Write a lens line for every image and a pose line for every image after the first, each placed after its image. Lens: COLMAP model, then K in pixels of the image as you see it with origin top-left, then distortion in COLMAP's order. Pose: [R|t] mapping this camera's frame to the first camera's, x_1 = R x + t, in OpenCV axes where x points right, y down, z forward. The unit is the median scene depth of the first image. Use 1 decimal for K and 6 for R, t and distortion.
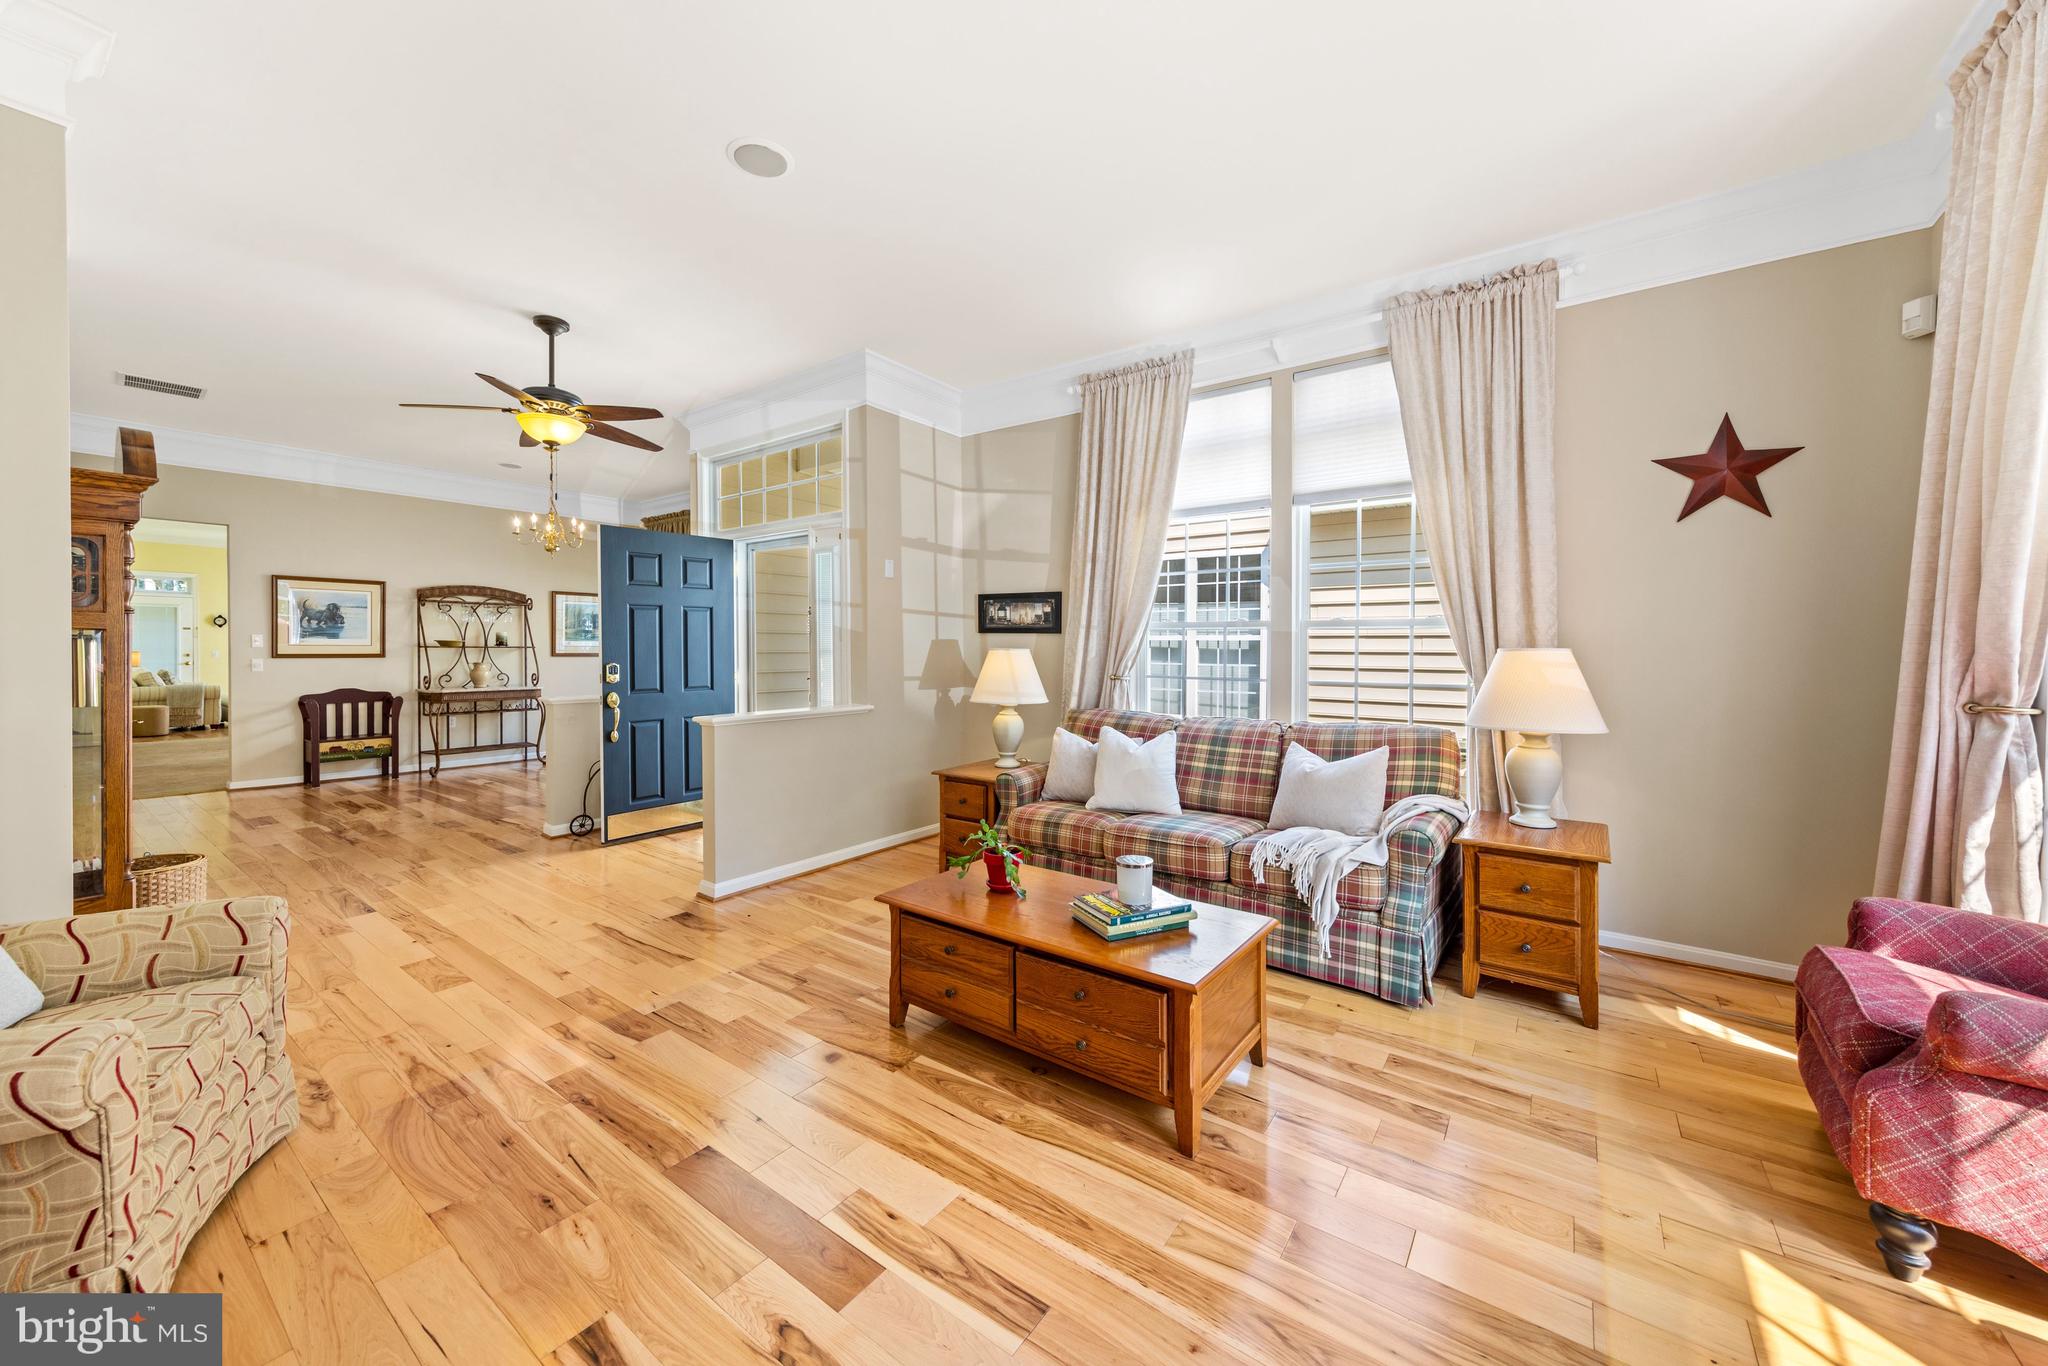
lens RADIAL K [[762.8, 0, 1036.5], [0, 762.8, 655.6], [0, 0, 1]] dist [0.007710, -0.000580]
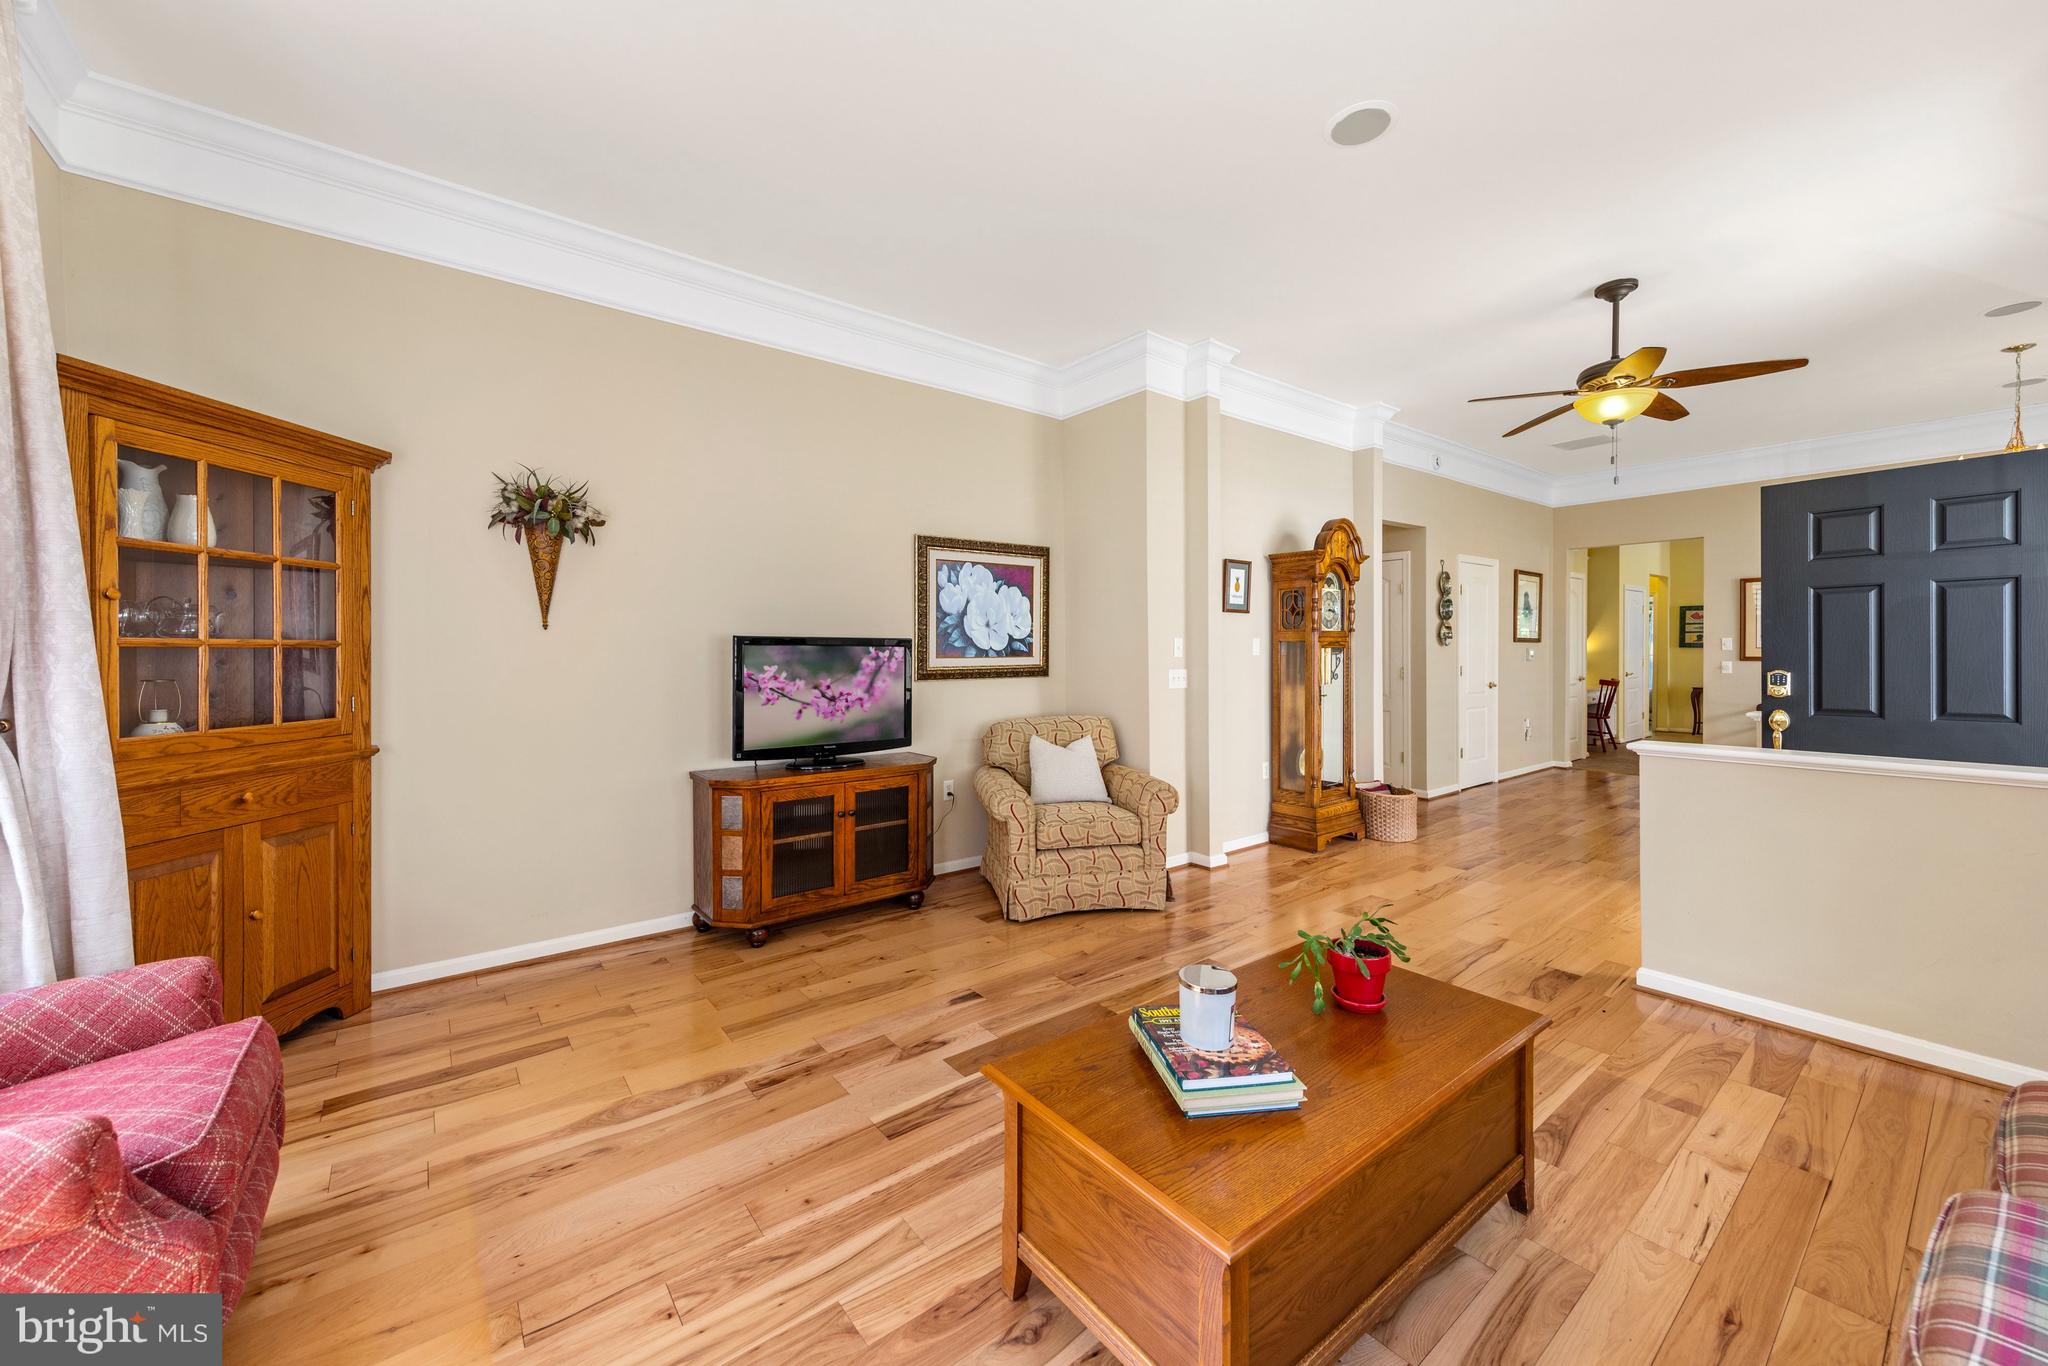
lens RADIAL K [[762.8, 0, 1009.0], [0, 762.8, 663.0], [0, 0, 1]] dist [0.007710, -0.000580]
pose [[-0.276529, 0.012946, -0.960918, 0.266712], [-0.007421, 0.999851, 0.015606, -0.002293], [0.960977, 0.011447, -0.276392, 0.336491]]
